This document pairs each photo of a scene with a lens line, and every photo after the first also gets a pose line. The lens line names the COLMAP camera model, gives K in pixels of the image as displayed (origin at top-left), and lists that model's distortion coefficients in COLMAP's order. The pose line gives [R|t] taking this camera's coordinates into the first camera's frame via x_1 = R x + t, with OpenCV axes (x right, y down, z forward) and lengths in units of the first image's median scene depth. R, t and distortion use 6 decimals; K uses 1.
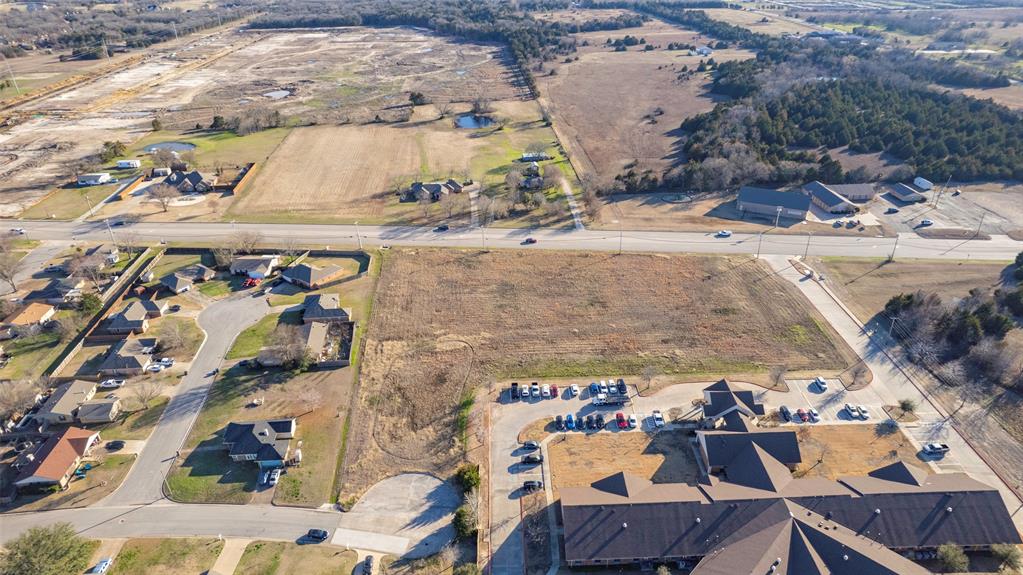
lens RADIAL K [[653.0, 0, 514.8], [0, 653.0, 298.0], [0, 0, 1]] dist [-0.075920, 0.066069]
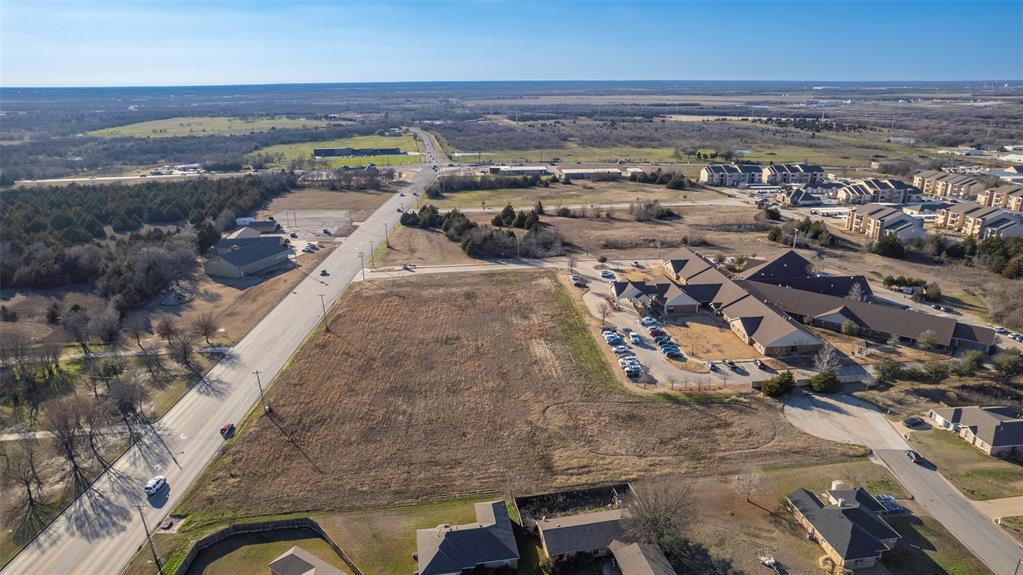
lens RADIAL K [[653.0, 0, 516.4], [0, 653.0, 290.6], [0, 0, 1]] dist [-0.075920, 0.066069]
pose [[-0.069291, -0.301369, 0.950986, -0.689064], [0.494960, 0.817284, 0.295062, -0.260754], [-0.866148, 0.491146, 0.092536, 0.815183]]
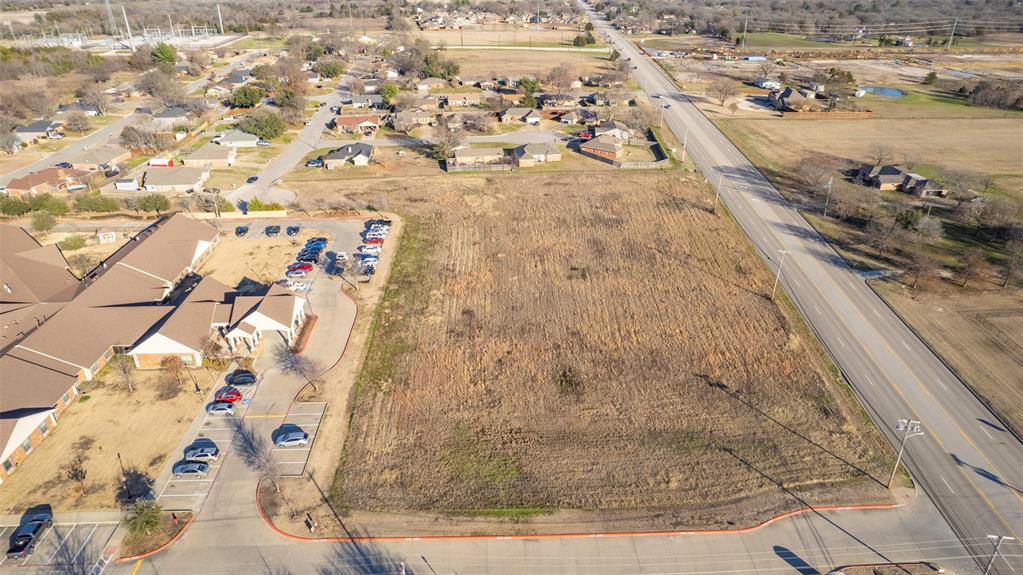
lens RADIAL K [[653.0, 0, 510.4], [0, 653.0, 290.3], [0, 0, 1]] dist [-0.075920, 0.066069]
pose [[0.007566, 0.460799, -0.887472, 0.720613], [-0.493688, 0.773517, 0.397421, -0.205797], [0.869606, 0.435127, 0.233344, 0.800276]]
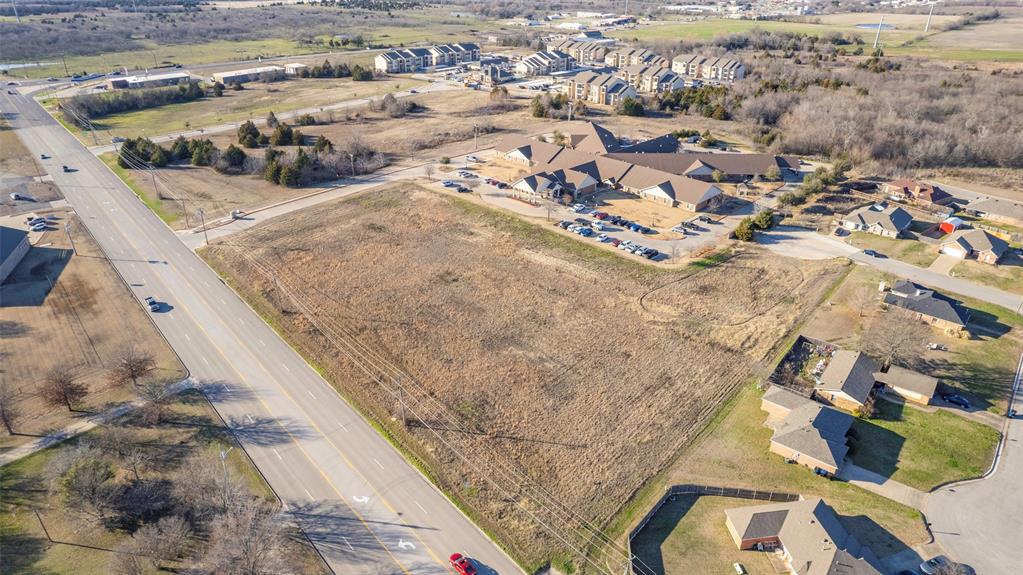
lens RADIAL K [[653.0, 0, 515.8], [0, 653.0, 289.7], [0, 0, 1]] dist [-0.075920, 0.066069]
pose [[-0.699704, -0.324128, 0.636675, -0.413489], [0.351380, 0.619797, 0.701701, -0.484871], [-0.622050, 0.714698, -0.319782, 1.207647]]
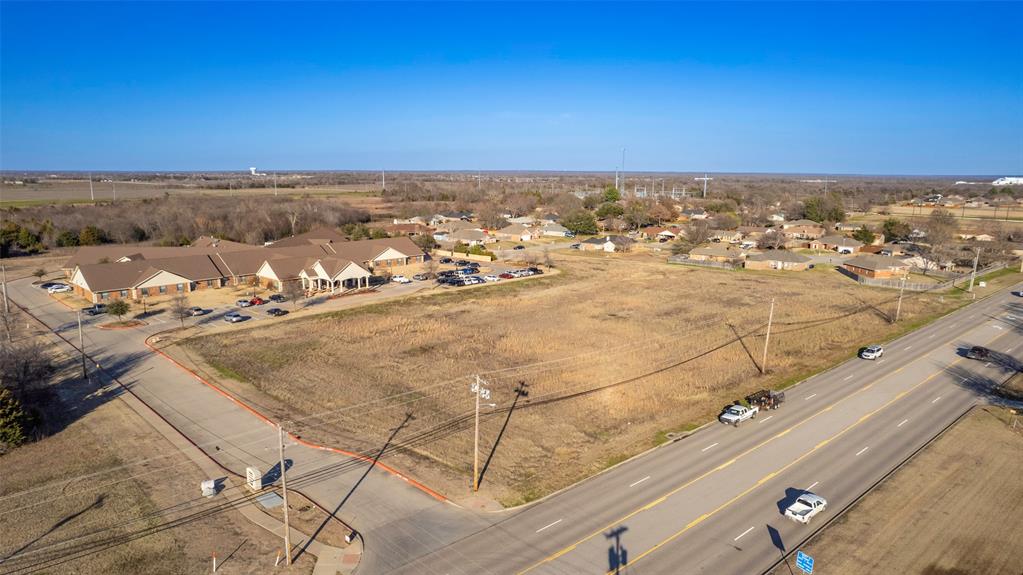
lens RADIAL K [[653.0, 0, 515.2], [0, 653.0, 286.0], [0, 0, 1]] dist [-0.075920, 0.066069]
pose [[-0.715262, 0.126662, -0.687283, 0.599552], [-0.344696, 0.791553, 0.504607, -0.287491], [0.607935, 0.597829, -0.522508, 1.250079]]
